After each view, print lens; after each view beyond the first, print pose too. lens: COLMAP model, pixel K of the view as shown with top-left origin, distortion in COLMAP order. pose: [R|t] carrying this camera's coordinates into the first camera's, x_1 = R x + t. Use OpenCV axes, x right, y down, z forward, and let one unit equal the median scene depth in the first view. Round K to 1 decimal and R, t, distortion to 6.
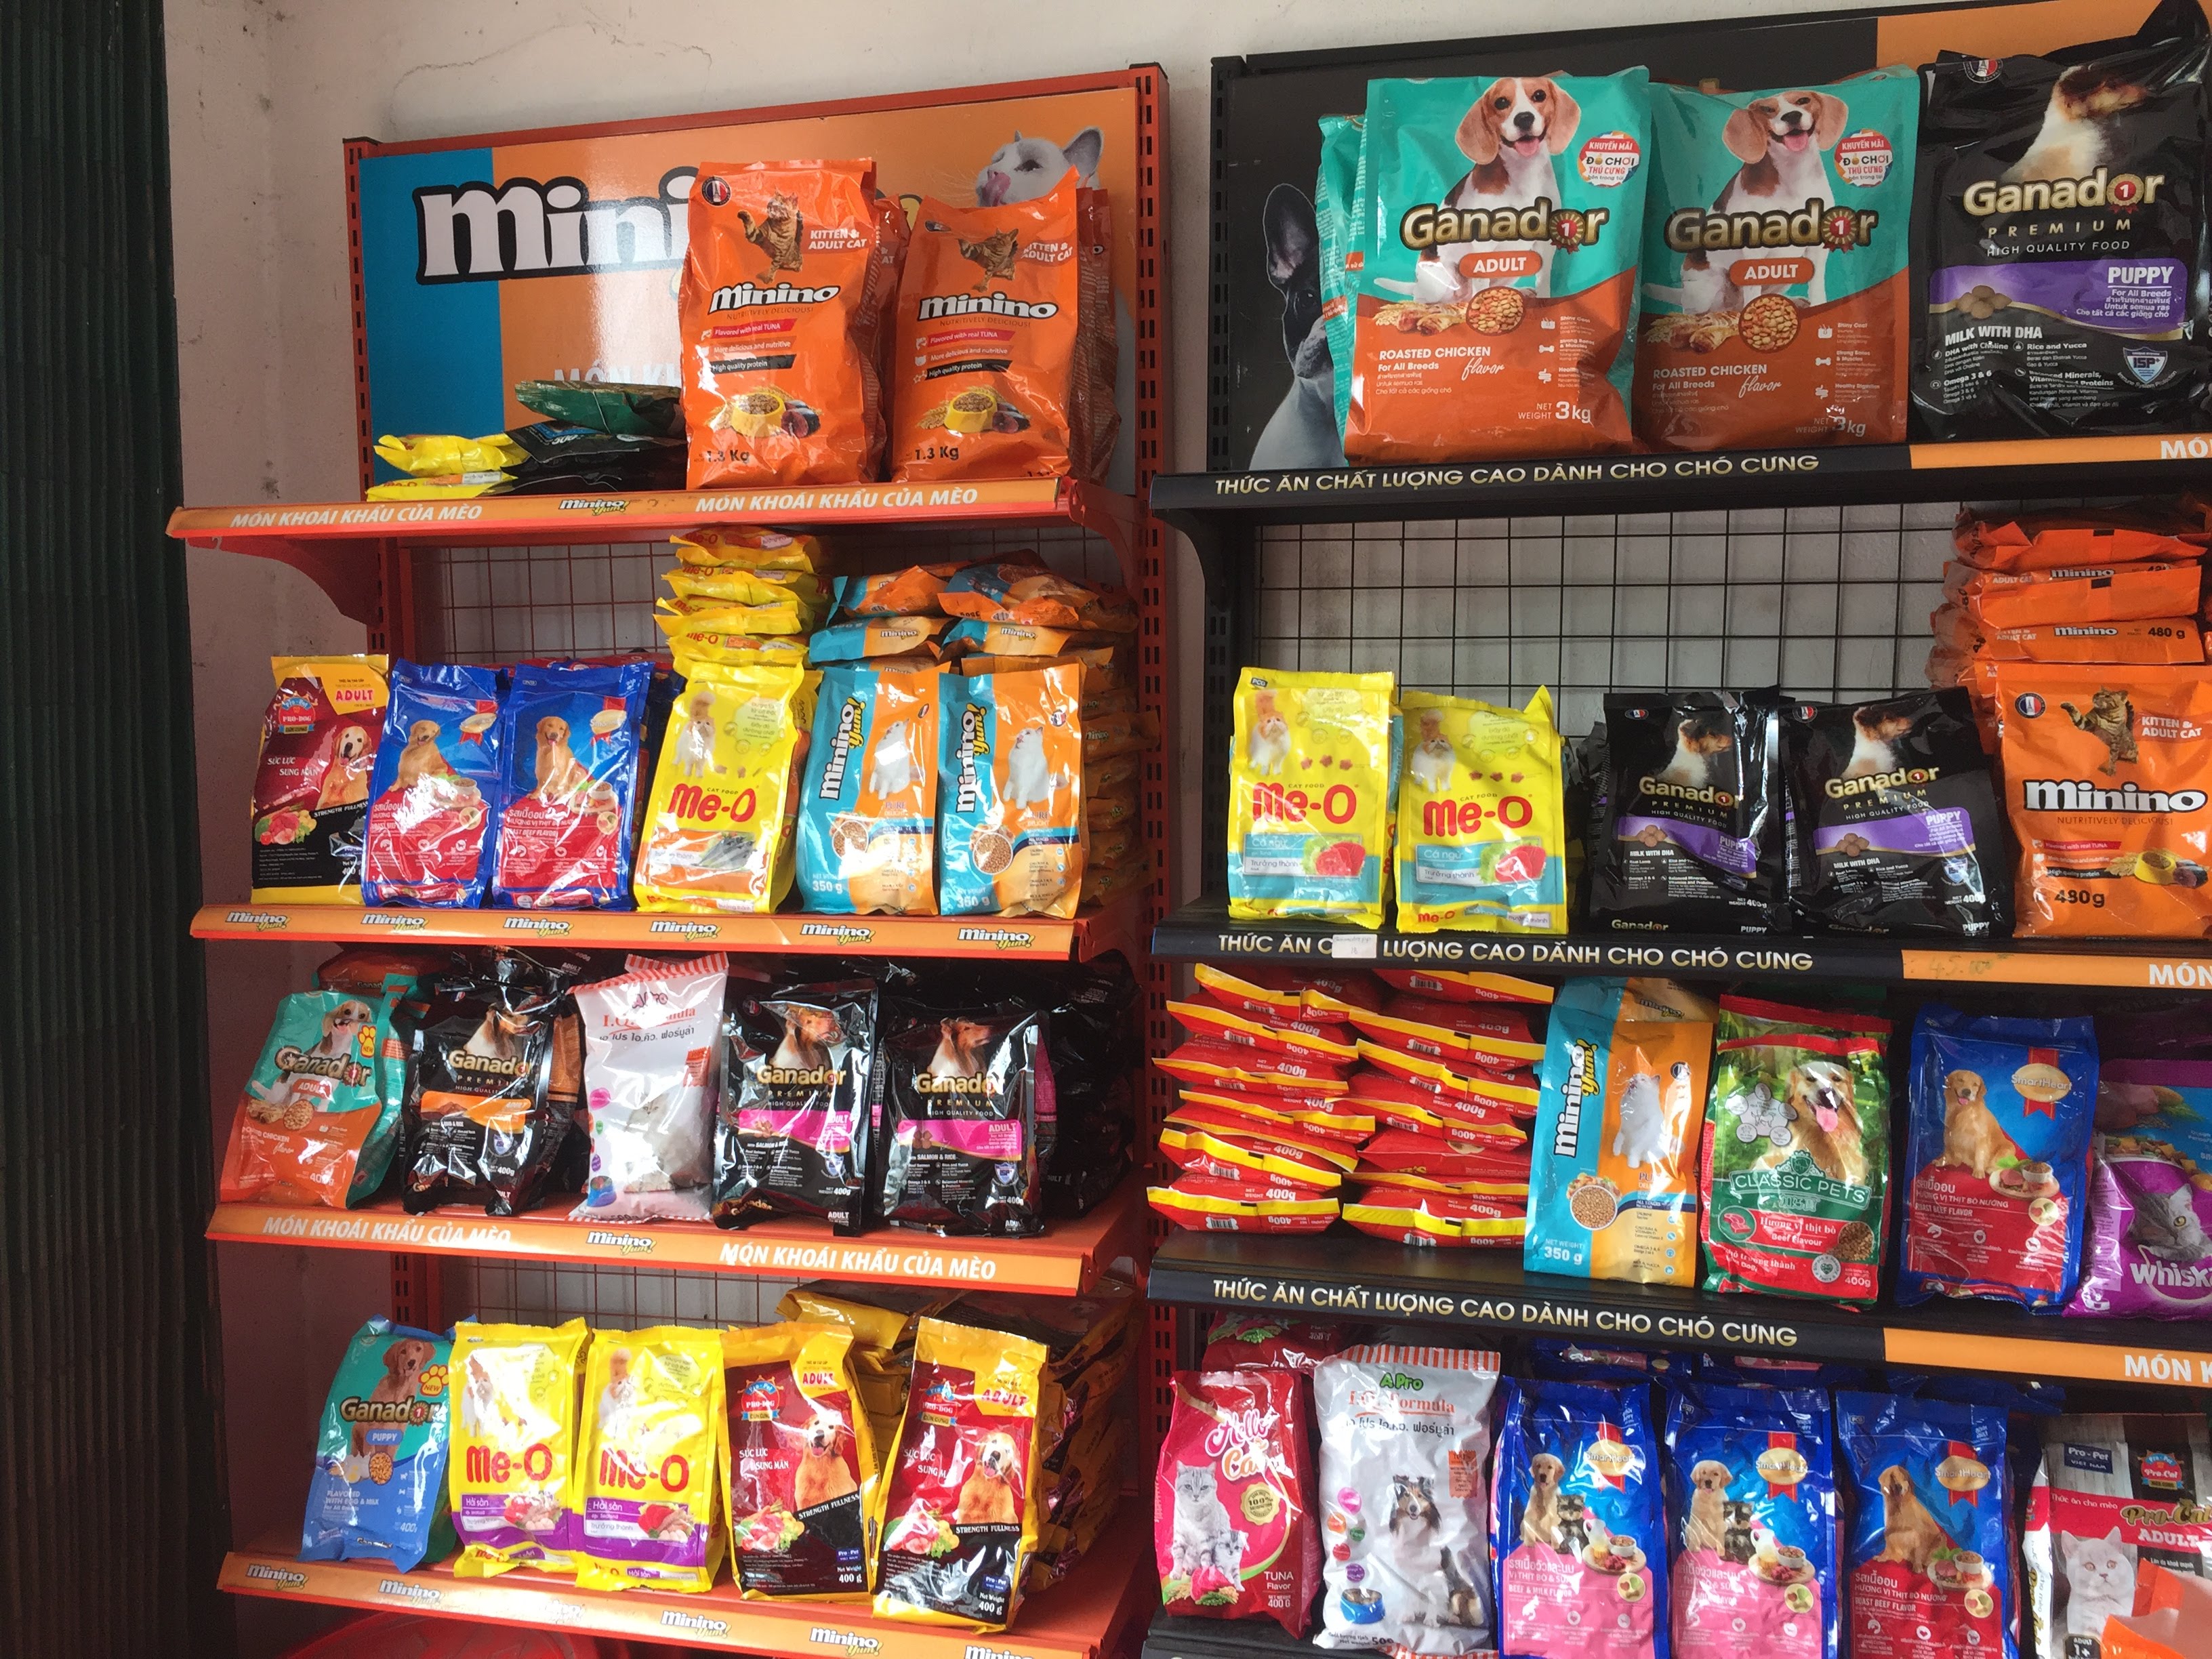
lens RADIAL K [[1854.4, 0, 1096.3], [0, 1854.4, 821.8], [0, 0, 1]] dist [0.071742, -0.103662]
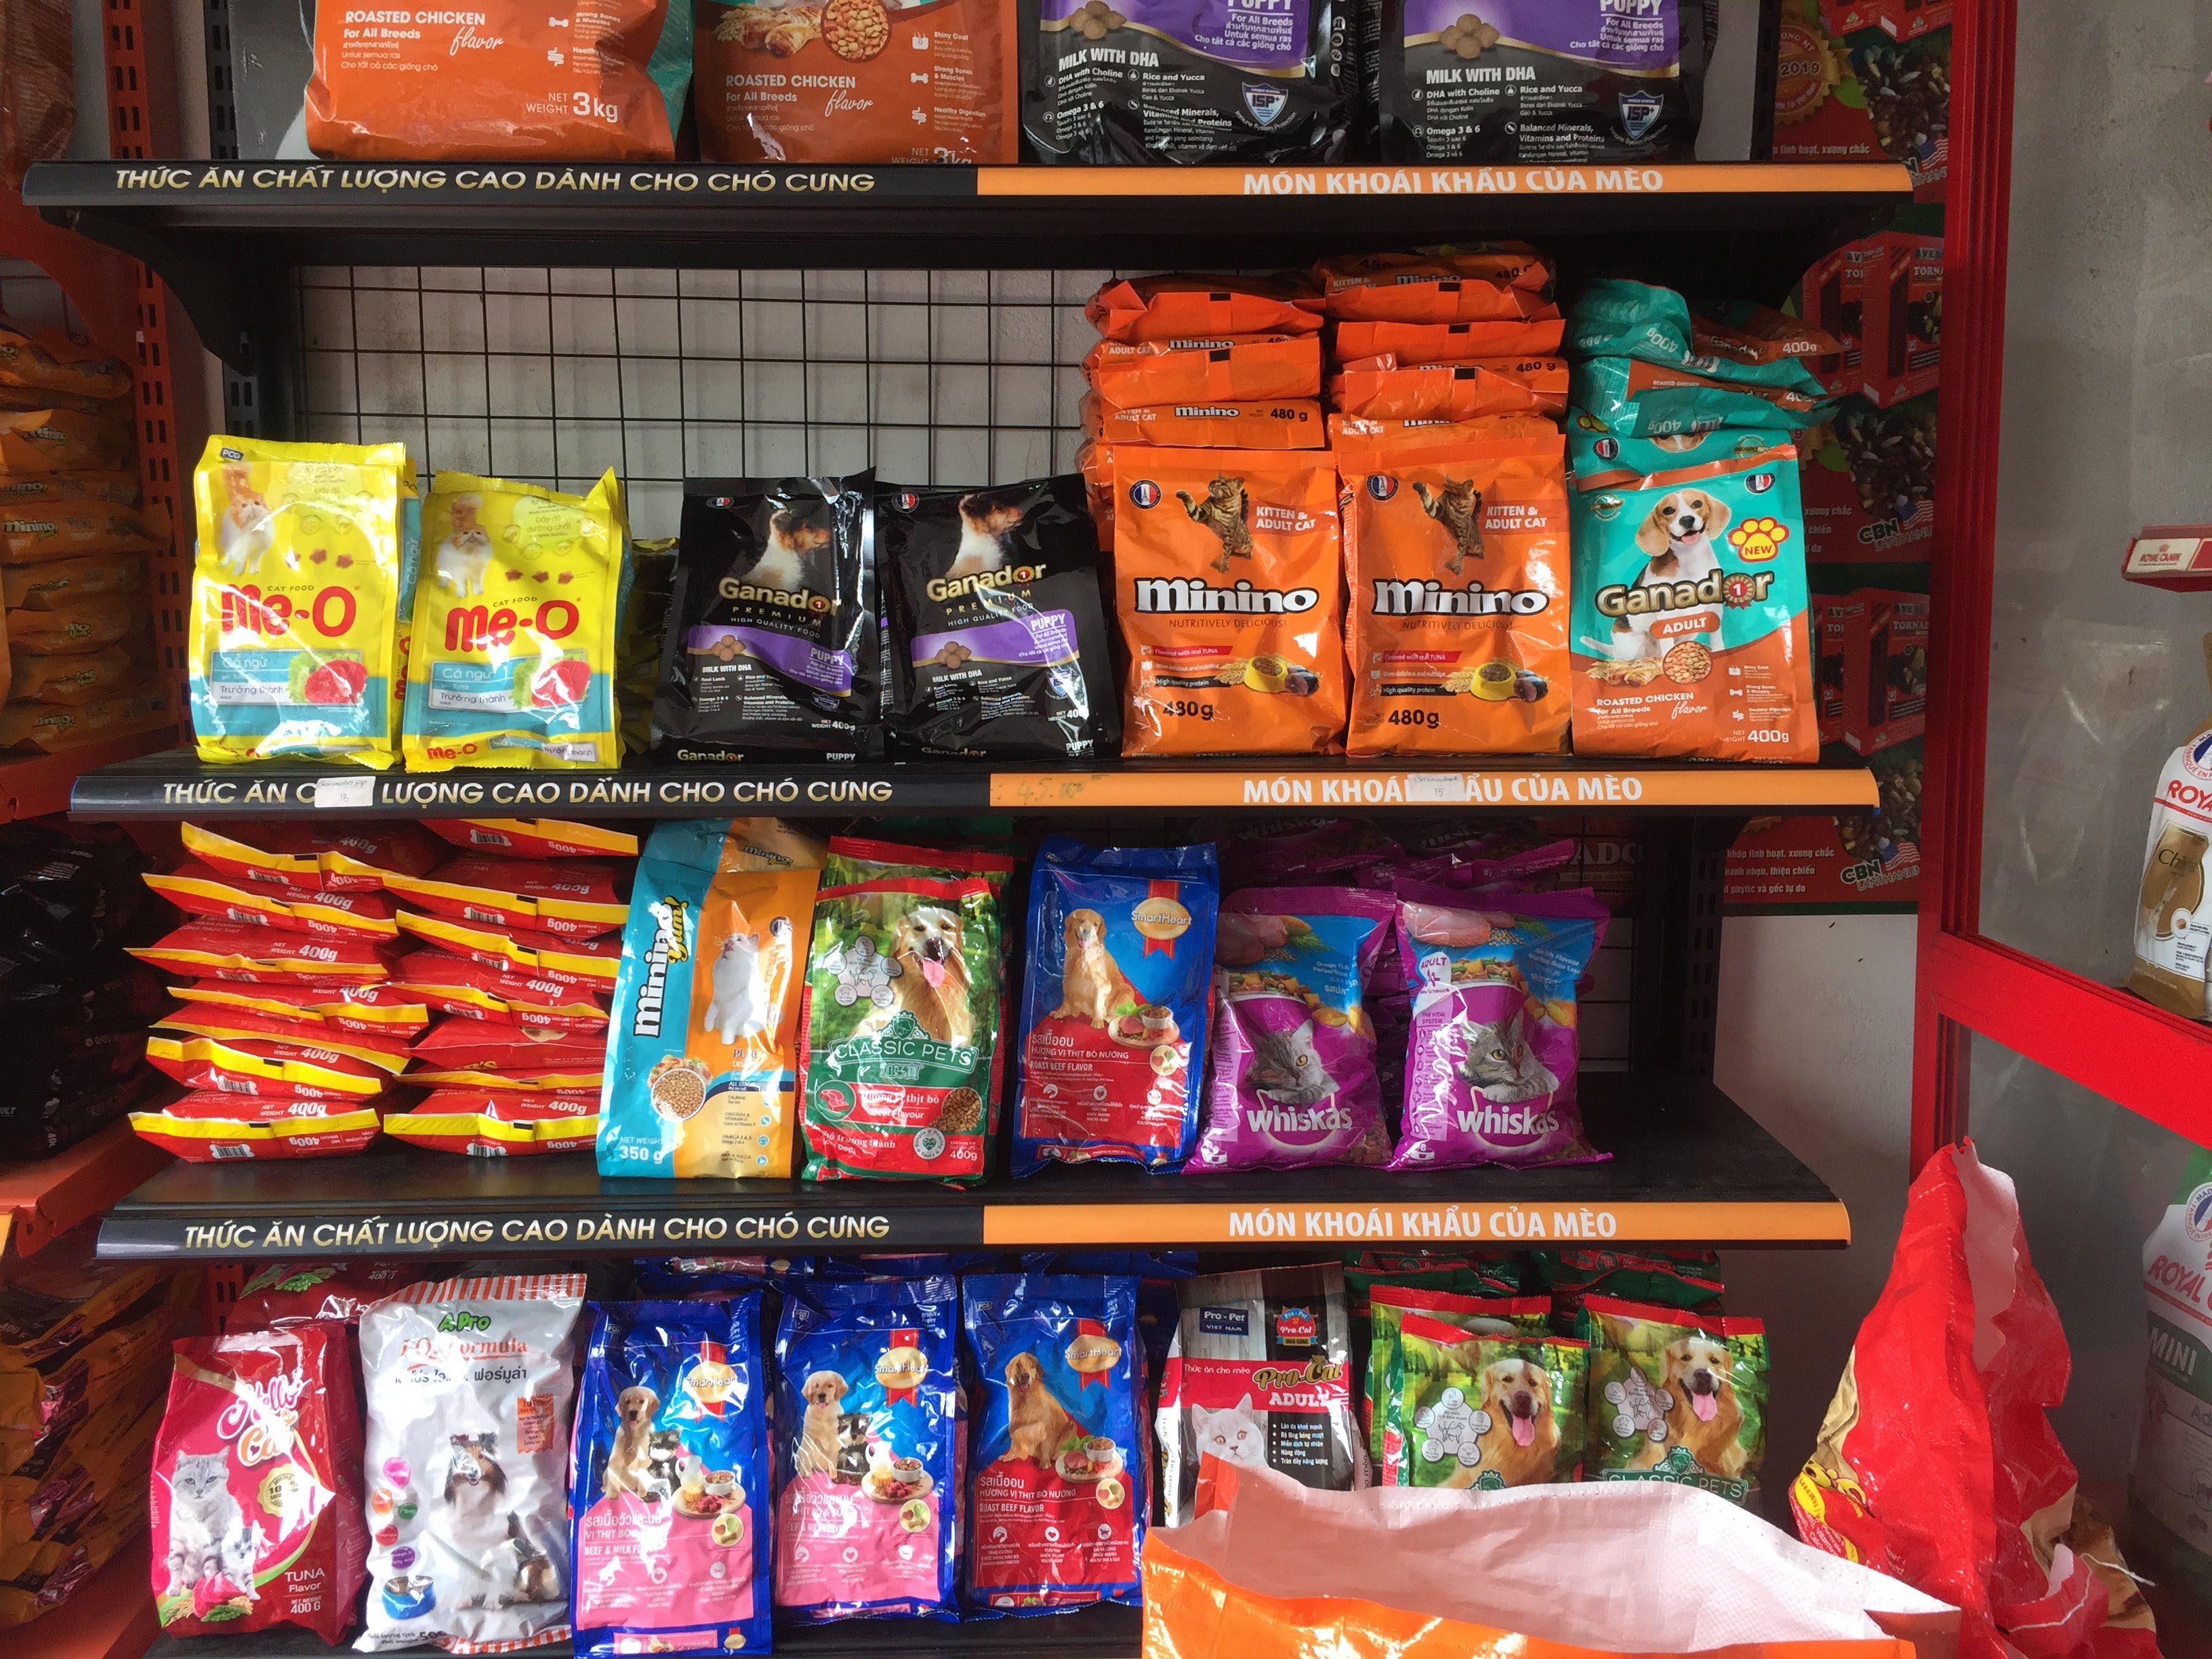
lens RADIAL K [[1854.4, 0, 1110.1], [0, 1854.4, 824.0], [0, 0, 1]] dist [0.071742, -0.103662]
pose [[0.958312, -0.035234, 0.283543, 0.222230], [0.015600, 0.997339, 0.071208, 0.029266], [-0.285297, -0.063816, 0.956312, 0.154959]]
